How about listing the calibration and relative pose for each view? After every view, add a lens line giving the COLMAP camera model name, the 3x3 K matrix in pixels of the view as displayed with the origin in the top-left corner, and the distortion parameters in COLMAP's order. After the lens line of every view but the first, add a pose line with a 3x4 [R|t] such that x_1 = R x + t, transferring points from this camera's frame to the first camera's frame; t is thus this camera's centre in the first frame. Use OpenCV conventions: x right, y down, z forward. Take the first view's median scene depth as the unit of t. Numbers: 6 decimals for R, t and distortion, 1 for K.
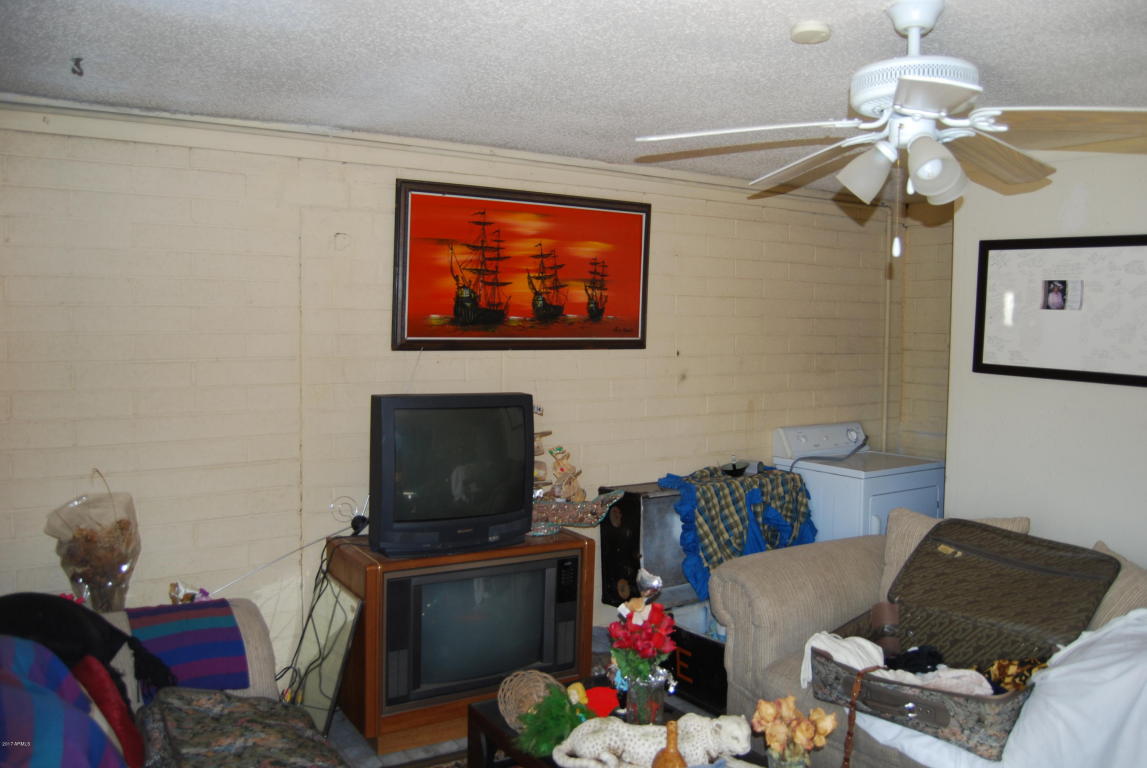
lens RADIAL K [[914.1, 0, 577.9], [0, 914.1, 384.5], [0, 0, 1]] dist [-0.088266, 0.034710]
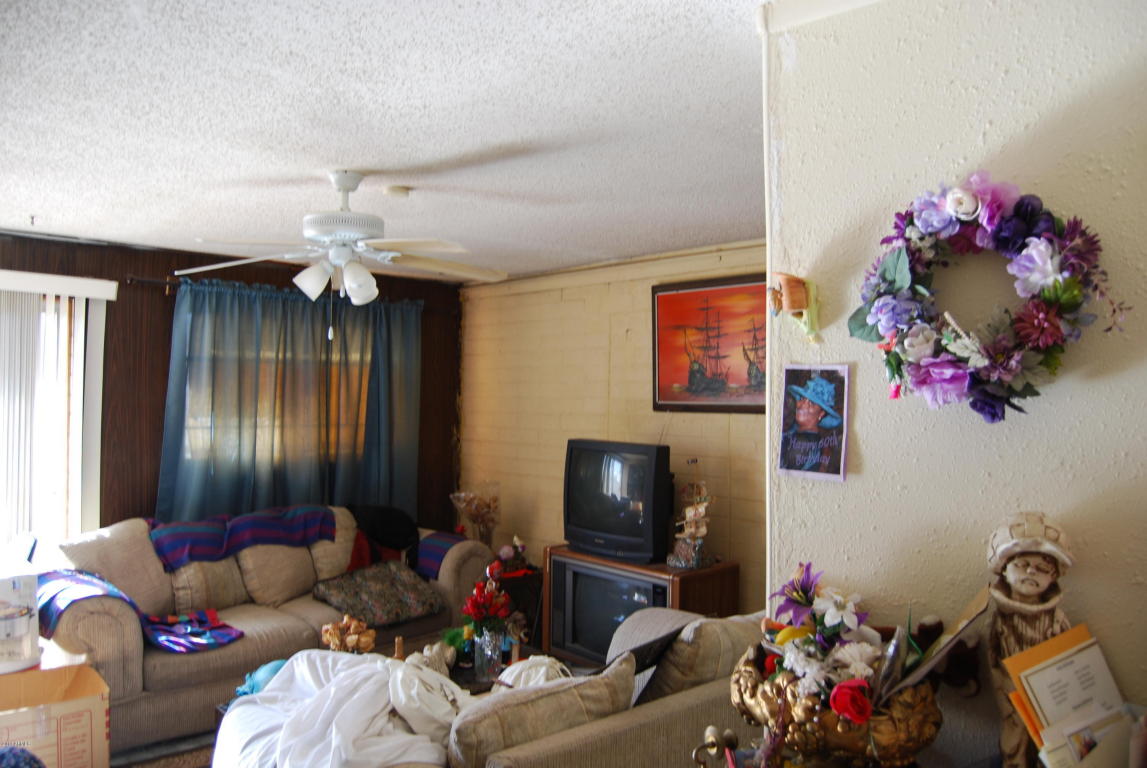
lens RADIAL K [[914.1, 0, 573.2], [0, 914.1, 382.4], [0, 0, 1]] dist [-0.088266, 0.034710]
pose [[0.142631, -0.021158, -0.989550, 0.126126], [-0.064533, 0.997445, -0.030629, -0.003452], [0.987670, 0.068227, 0.140901, 0.077109]]
